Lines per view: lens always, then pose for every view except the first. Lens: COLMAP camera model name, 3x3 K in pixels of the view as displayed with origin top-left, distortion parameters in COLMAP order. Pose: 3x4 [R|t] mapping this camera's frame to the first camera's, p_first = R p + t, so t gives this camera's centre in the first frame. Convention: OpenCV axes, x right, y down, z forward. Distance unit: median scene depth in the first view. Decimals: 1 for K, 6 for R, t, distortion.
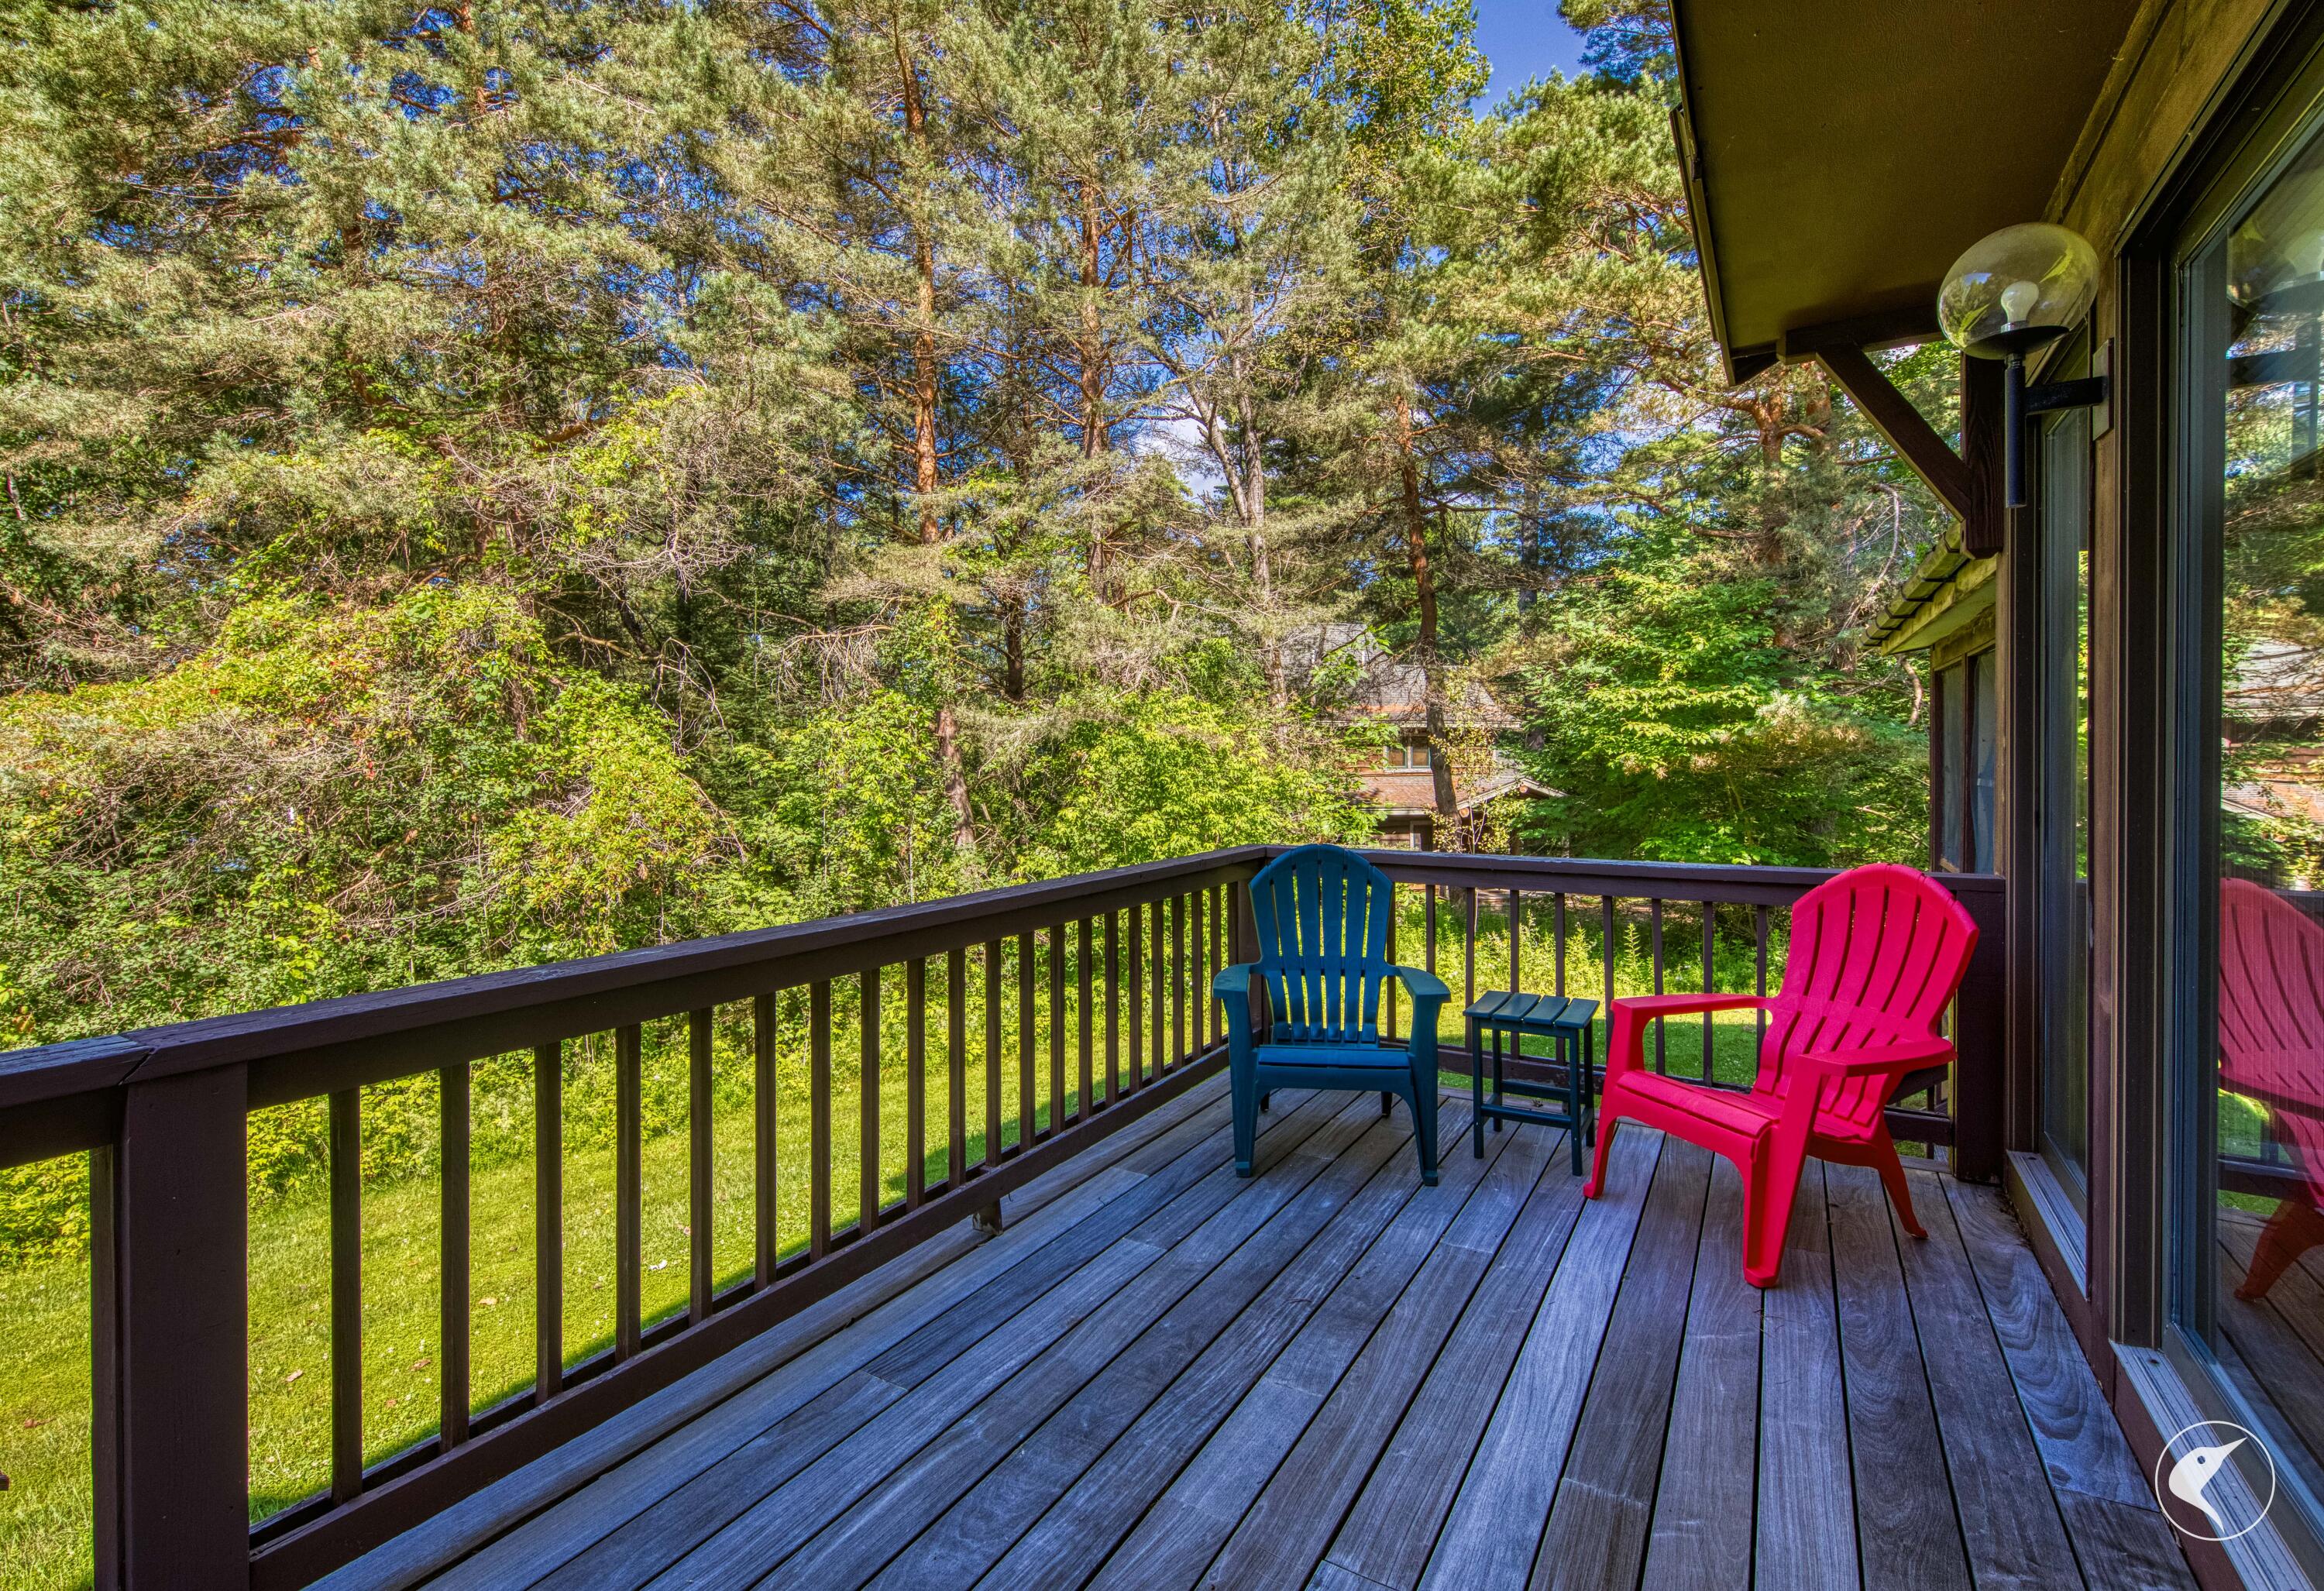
lens RADIAL K [[1061.8, 0, 1162.0], [0, 1061.8, 795.5], [0, 0, 1]] dist [0.000463, 0.000071]
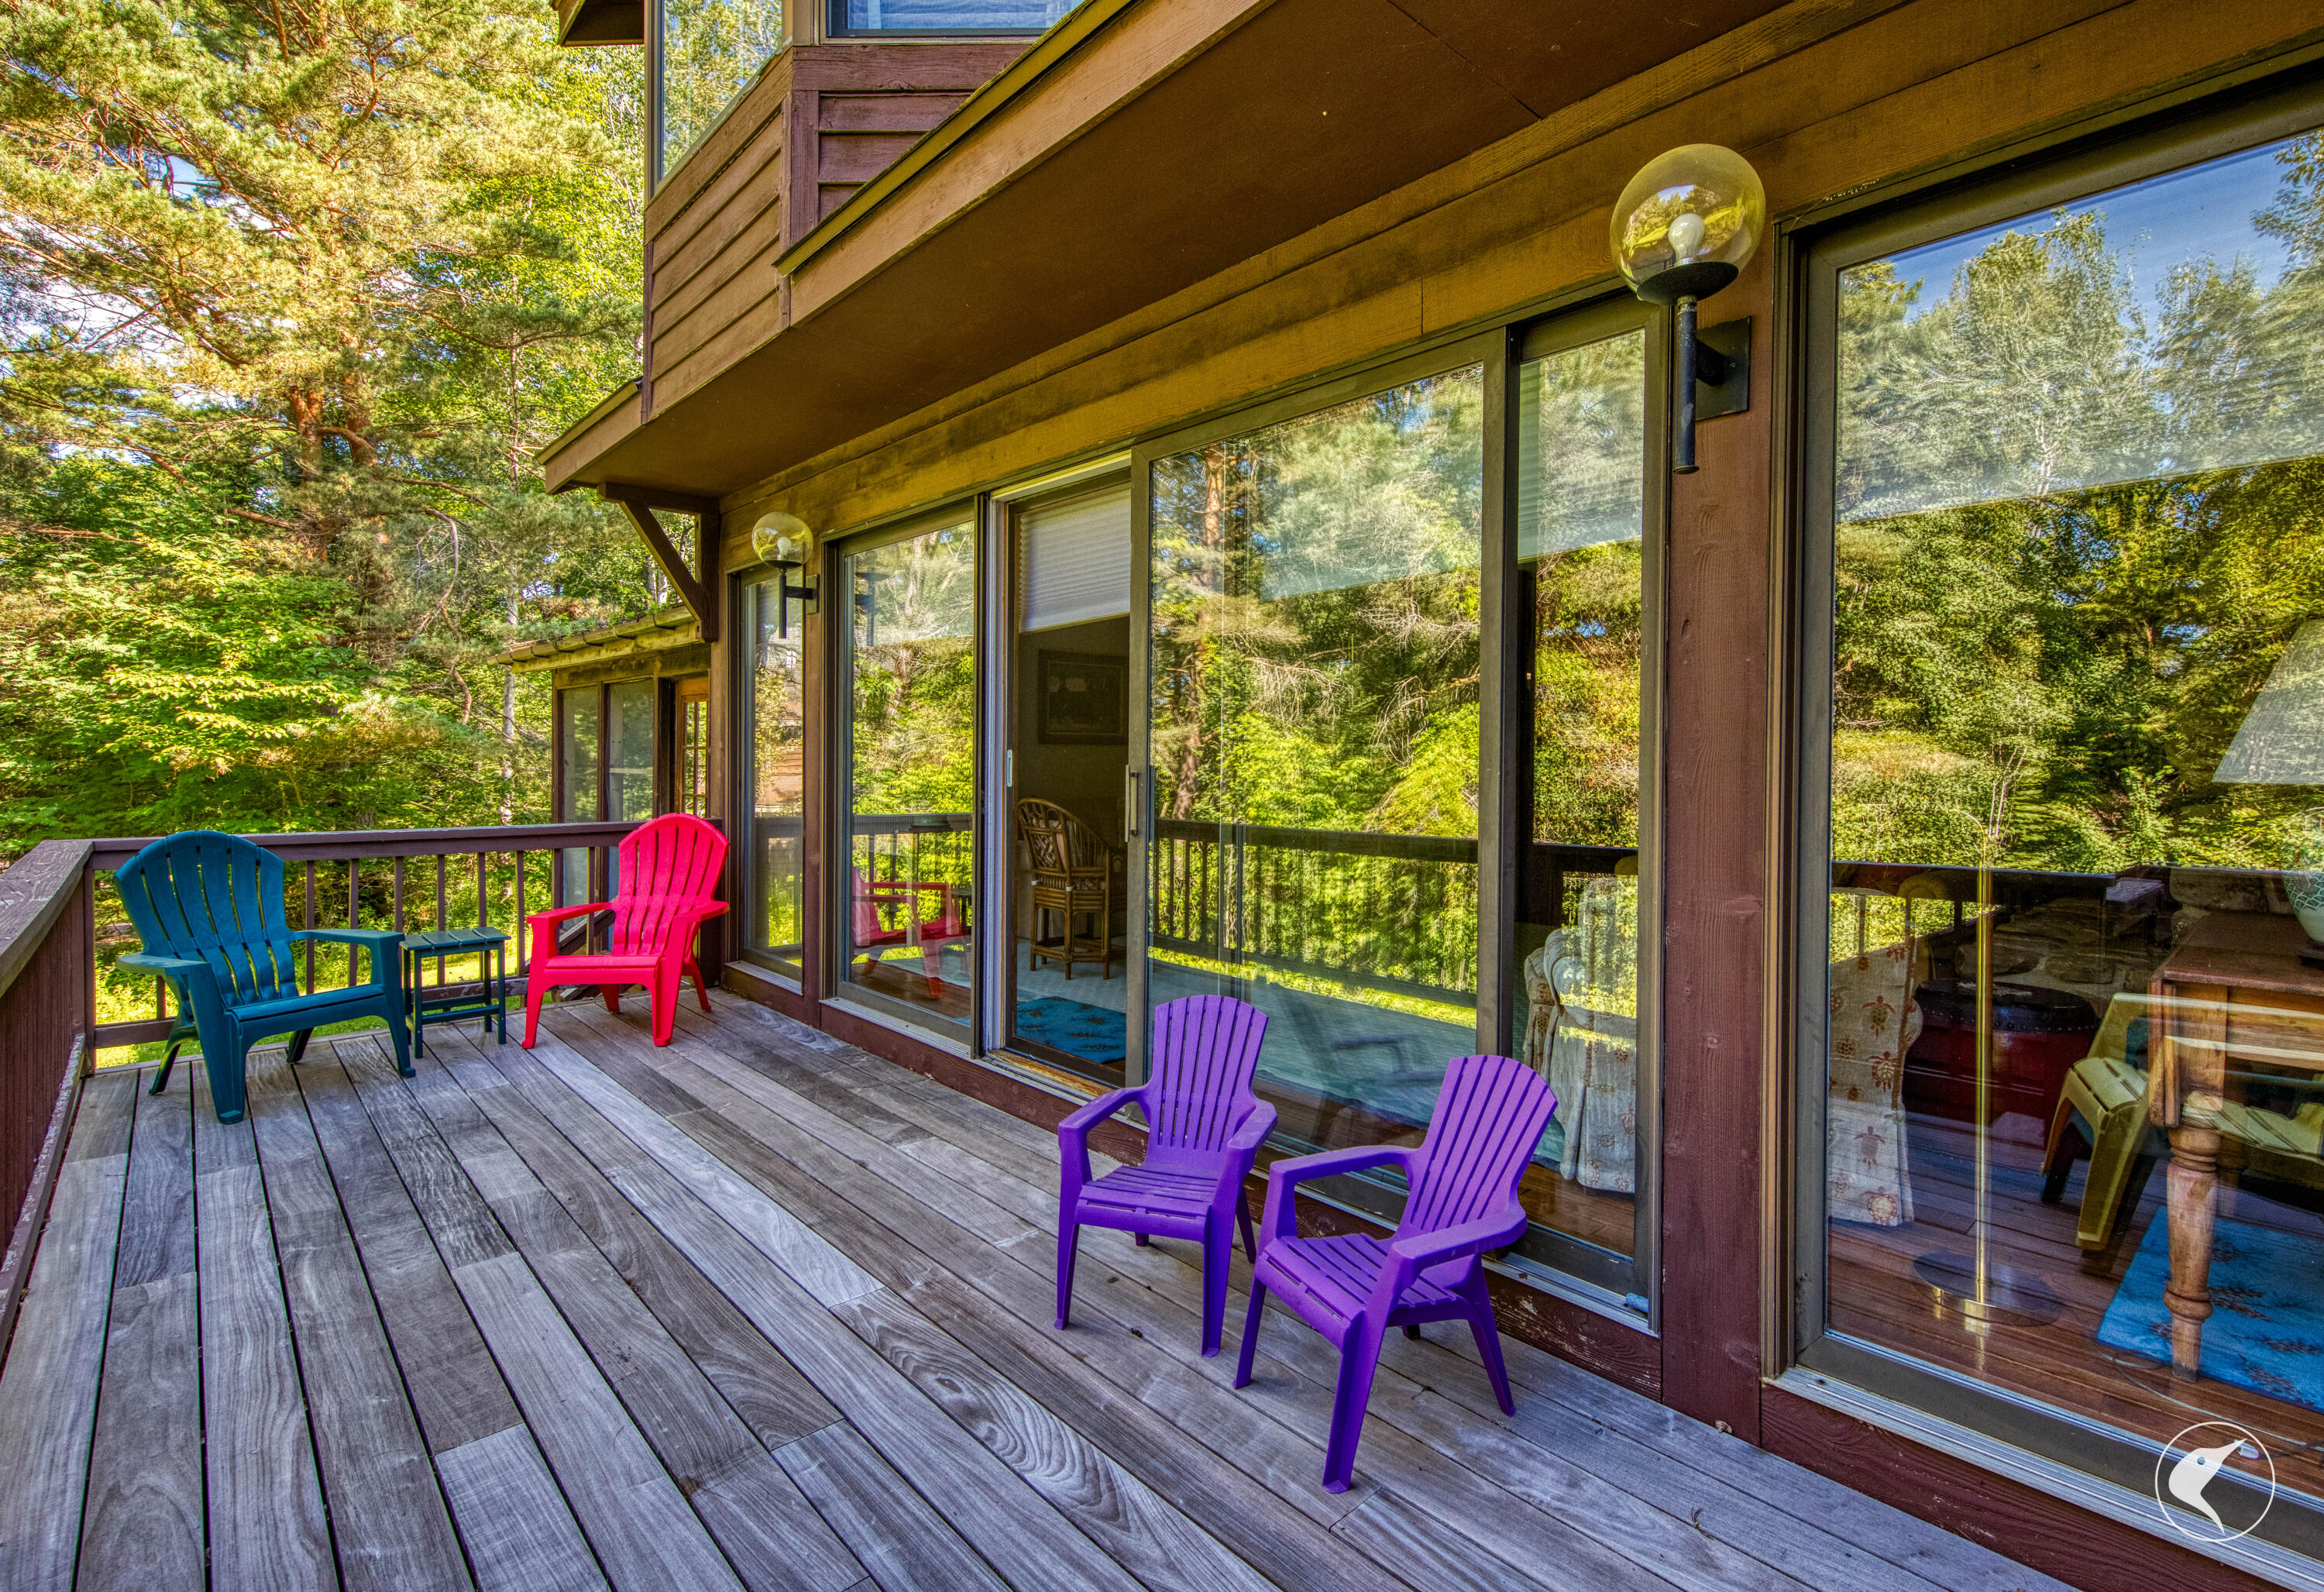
lens RADIAL K [[1061.9, 0, 1162.0], [0, 1061.9, 796.0], [0, 0, 1]] dist [0.000463, 0.000071]
pose [[0.302289, -0.027760, 0.952812, -0.177574], [0.025794, 0.999448, 0.020935, 0.005301], [-0.952867, 0.018248, 0.302838, -0.069671]]
